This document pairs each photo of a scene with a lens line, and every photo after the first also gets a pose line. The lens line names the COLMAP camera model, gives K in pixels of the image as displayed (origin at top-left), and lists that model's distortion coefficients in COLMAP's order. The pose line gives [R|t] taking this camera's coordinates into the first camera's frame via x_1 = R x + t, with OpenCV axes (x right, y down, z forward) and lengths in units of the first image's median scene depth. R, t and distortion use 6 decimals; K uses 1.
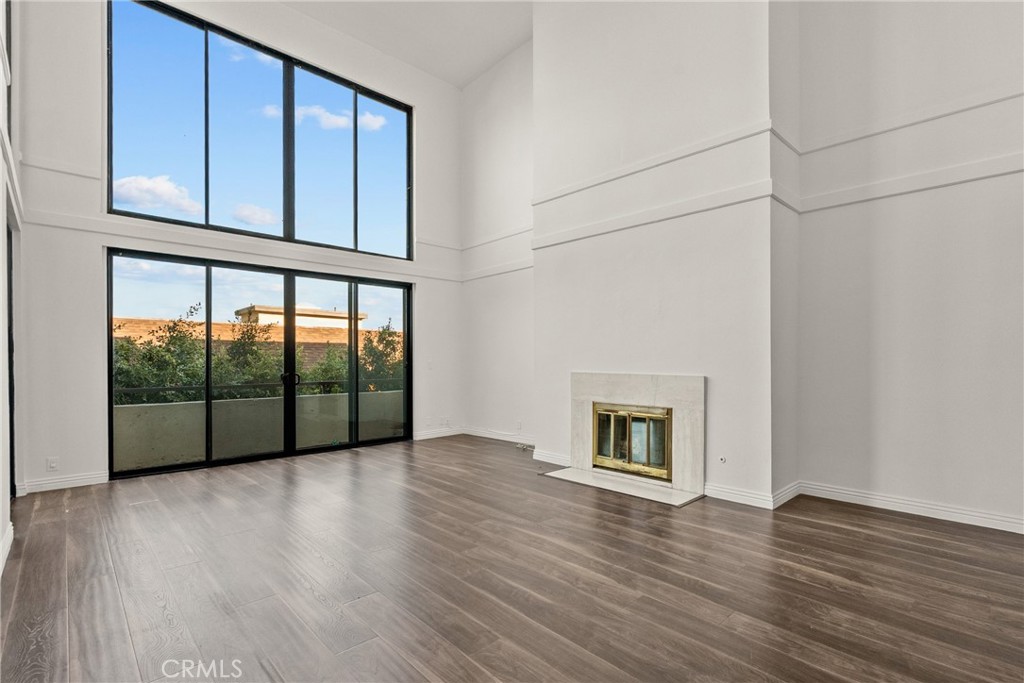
lens RADIAL K [[481.2, 0, 511.9], [0, 481.2, 362.3], [0, 0, 1]] dist [-0.000313, 0.000831]
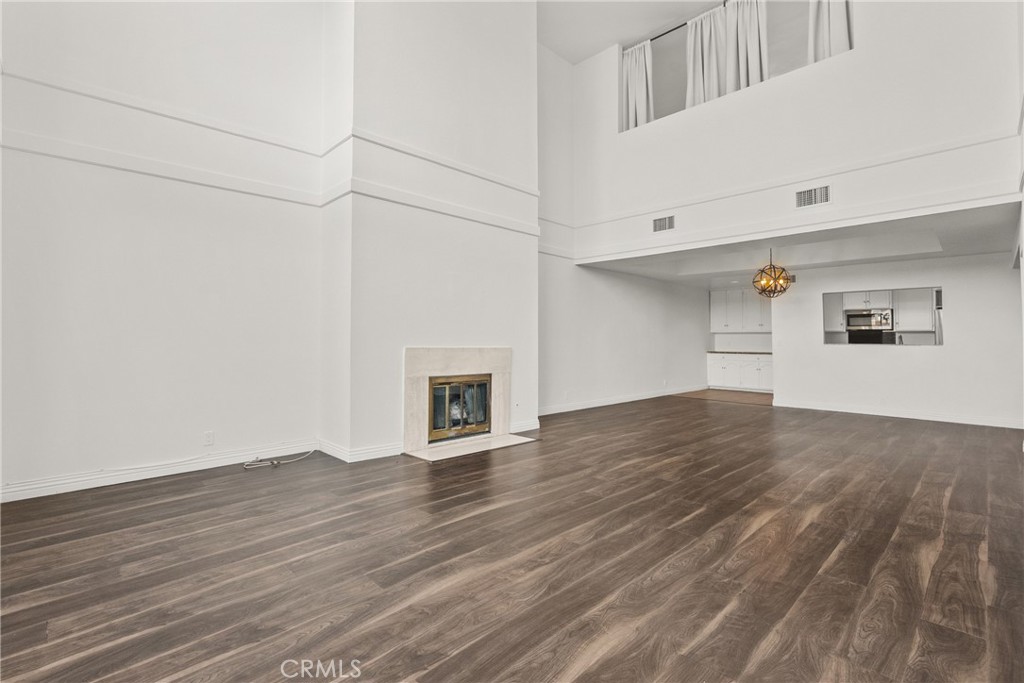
lens RADIAL K [[456.0, 0, 512.0], [0, 456.0, 341.5], [0, 0, 1]] dist [-0.001099, 0.000020]
pose [[-0.015067, -0.006245, 0.999867, -0.651982], [-0.004481, 0.999971, 0.006178, 0.001386], [-0.999876, -0.004387, -0.015094, 0.706926]]
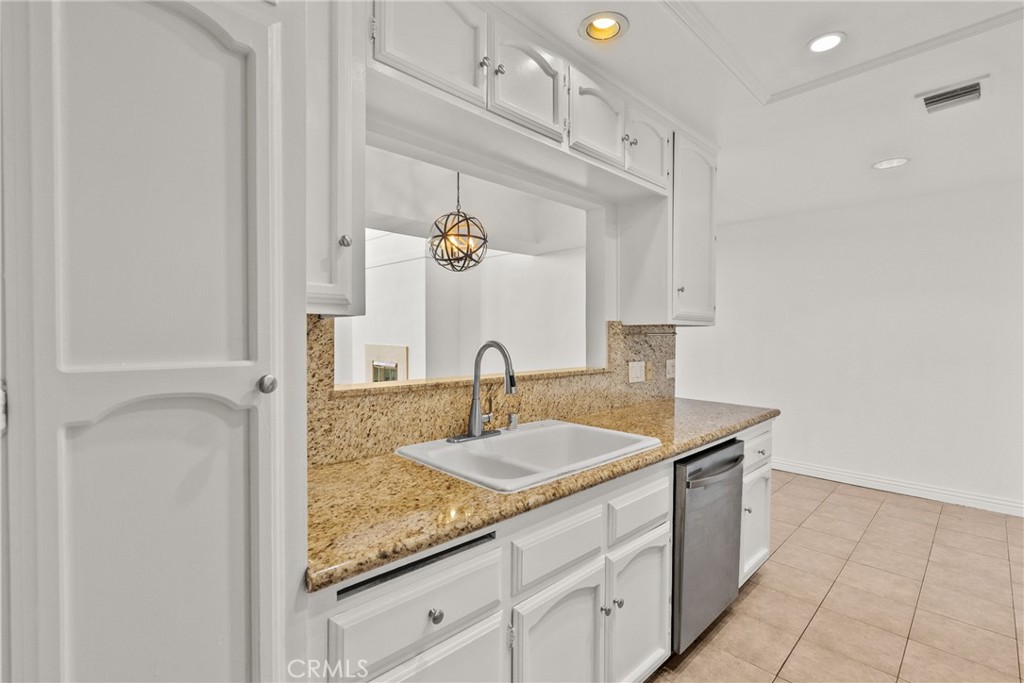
lens RADIAL K [[468.0, 0, 509.1], [0, 468.0, 343.6], [0, 0, 1]] dist [-0.000867, 0.001325]
pose [[0.999868, 0.005817, 0.015153, 0.545382], [-0.006126, 0.999773, 0.020402, -0.016975], [-0.015031, -0.020492, 0.999677, -0.622534]]
